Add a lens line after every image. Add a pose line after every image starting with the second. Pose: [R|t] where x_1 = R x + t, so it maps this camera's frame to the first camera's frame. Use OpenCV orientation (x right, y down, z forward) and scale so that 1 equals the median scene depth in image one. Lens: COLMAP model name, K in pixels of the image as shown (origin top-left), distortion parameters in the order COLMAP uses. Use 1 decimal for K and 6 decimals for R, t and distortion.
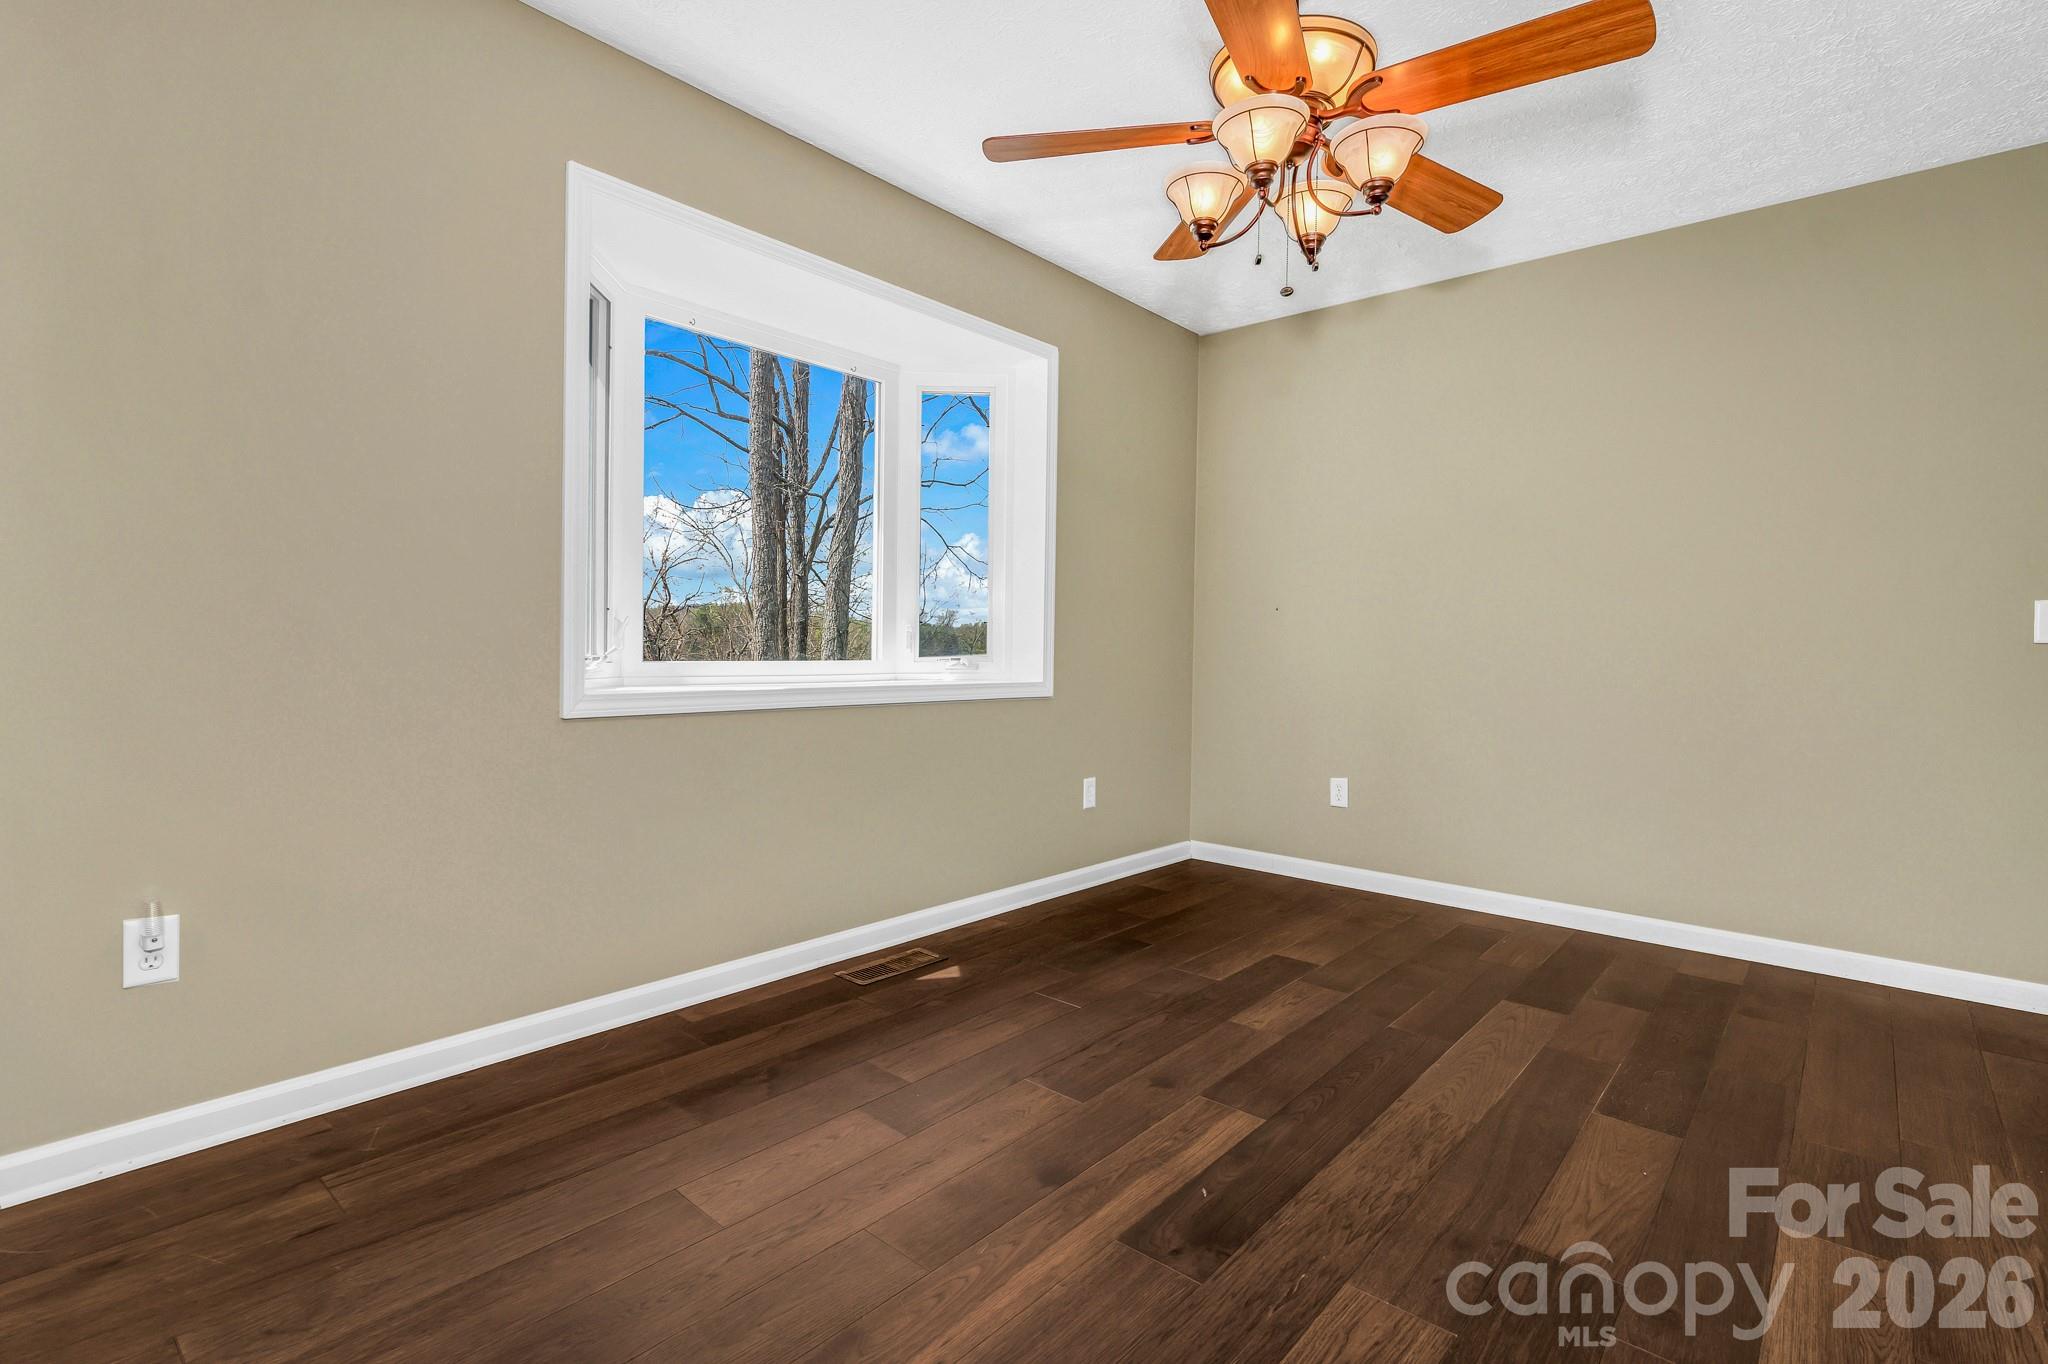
lens RADIAL K [[961.8, 0, 1030.7], [0, 961.8, 641.5], [0, 0, 1]] dist [0.000812, 0.000244]
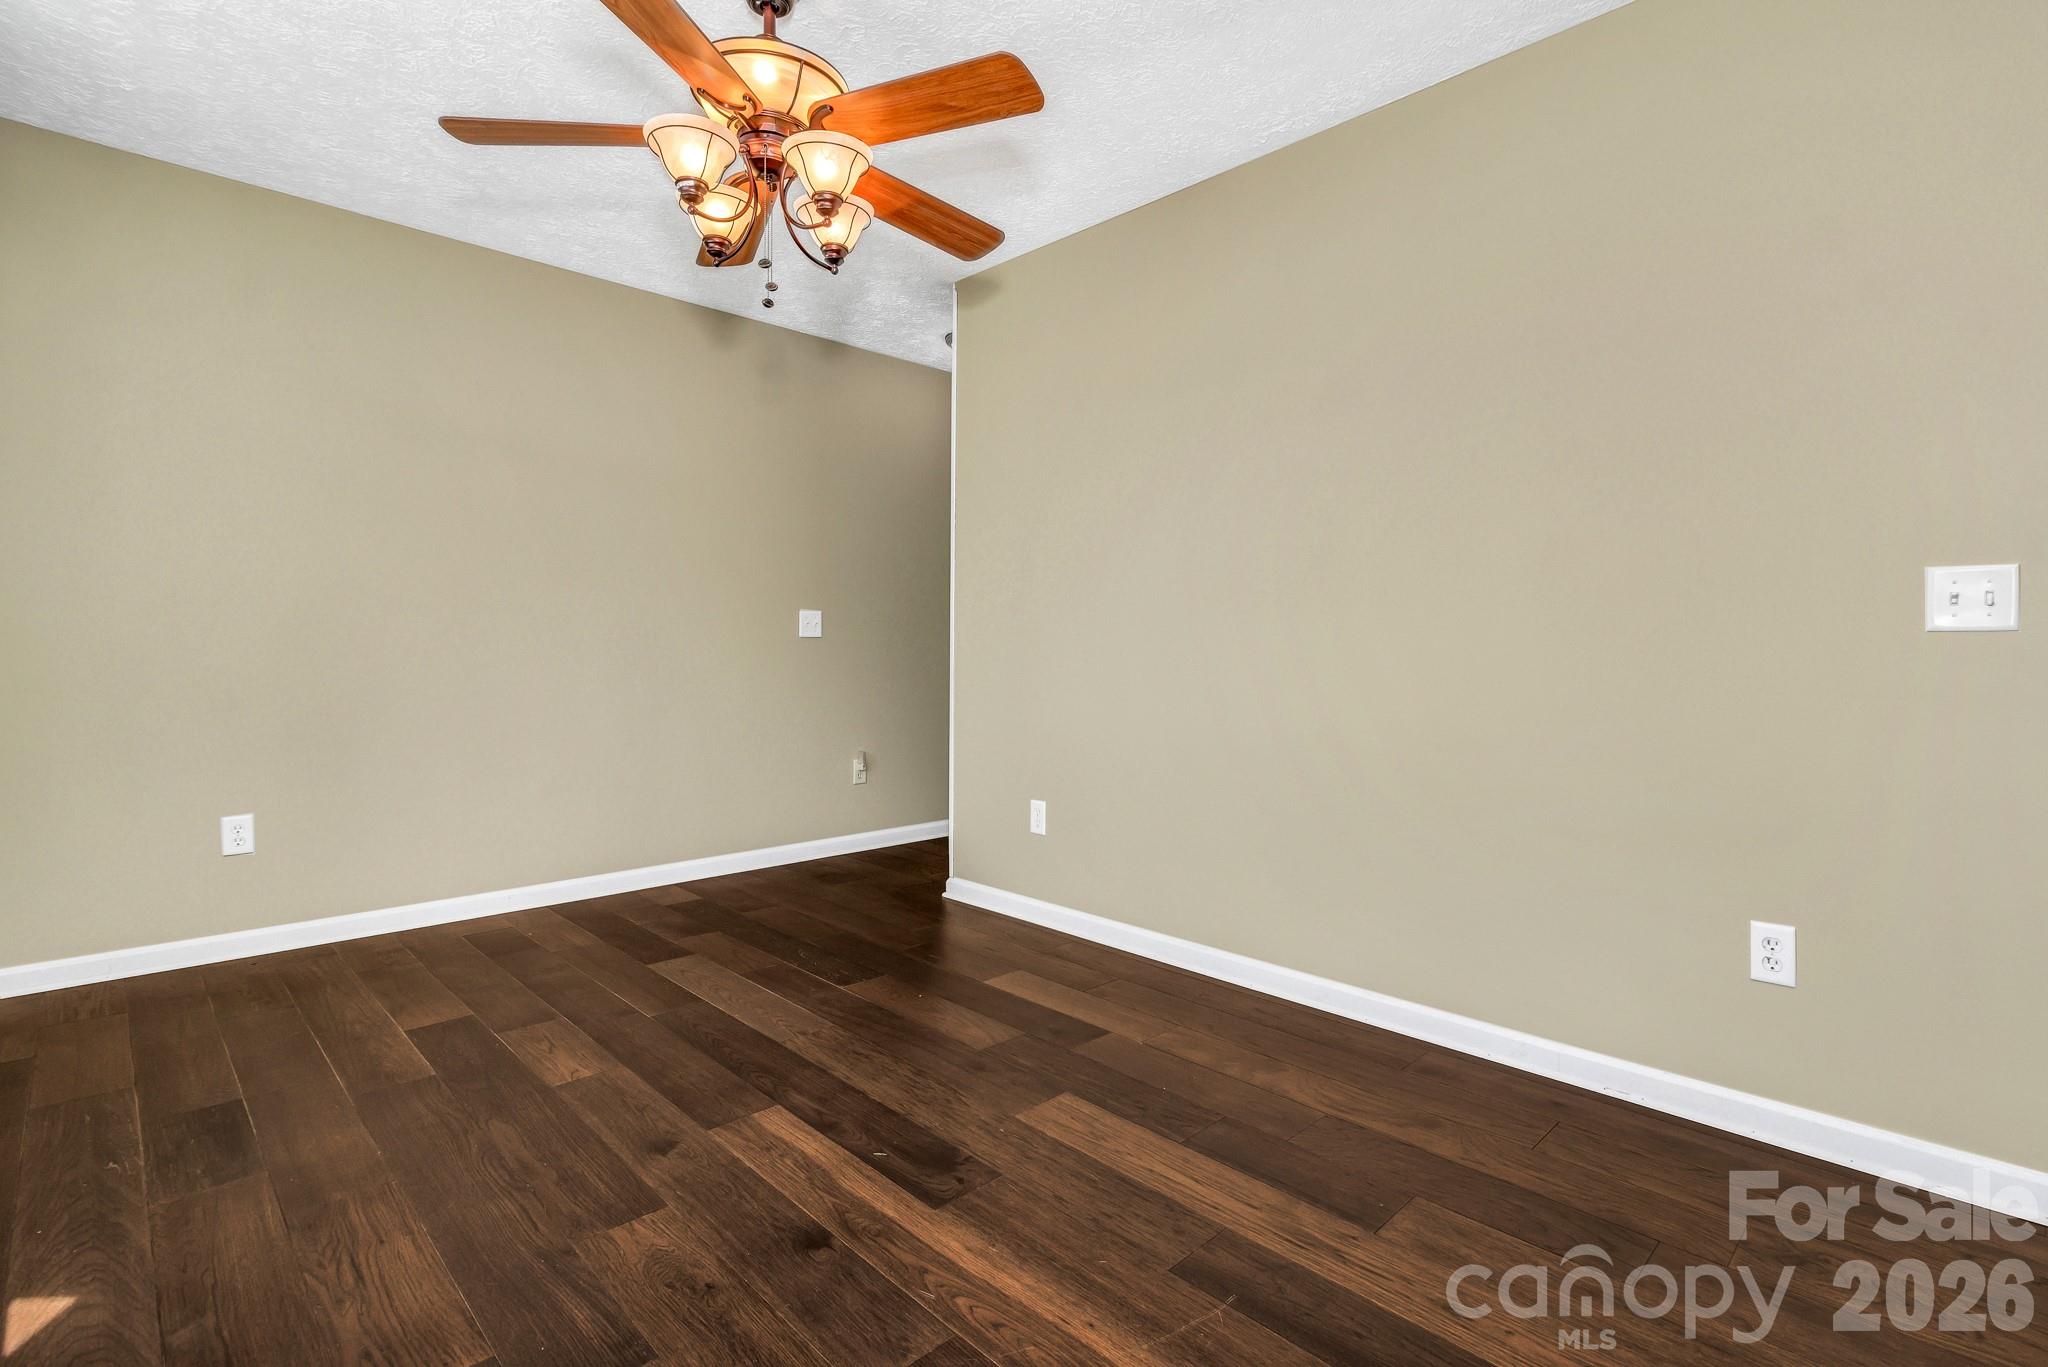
lens RADIAL K [[961.8, 0, 1030.7], [0, 961.8, 643.0], [0, 0, 1]] dist [0.000812, 0.000244]
pose [[0.084117, -0.011204, 0.996393, -0.731053], [-0.005752, 0.999915, 0.011729, -0.012866], [-0.996439, -0.006718, 0.084045, 0.620431]]
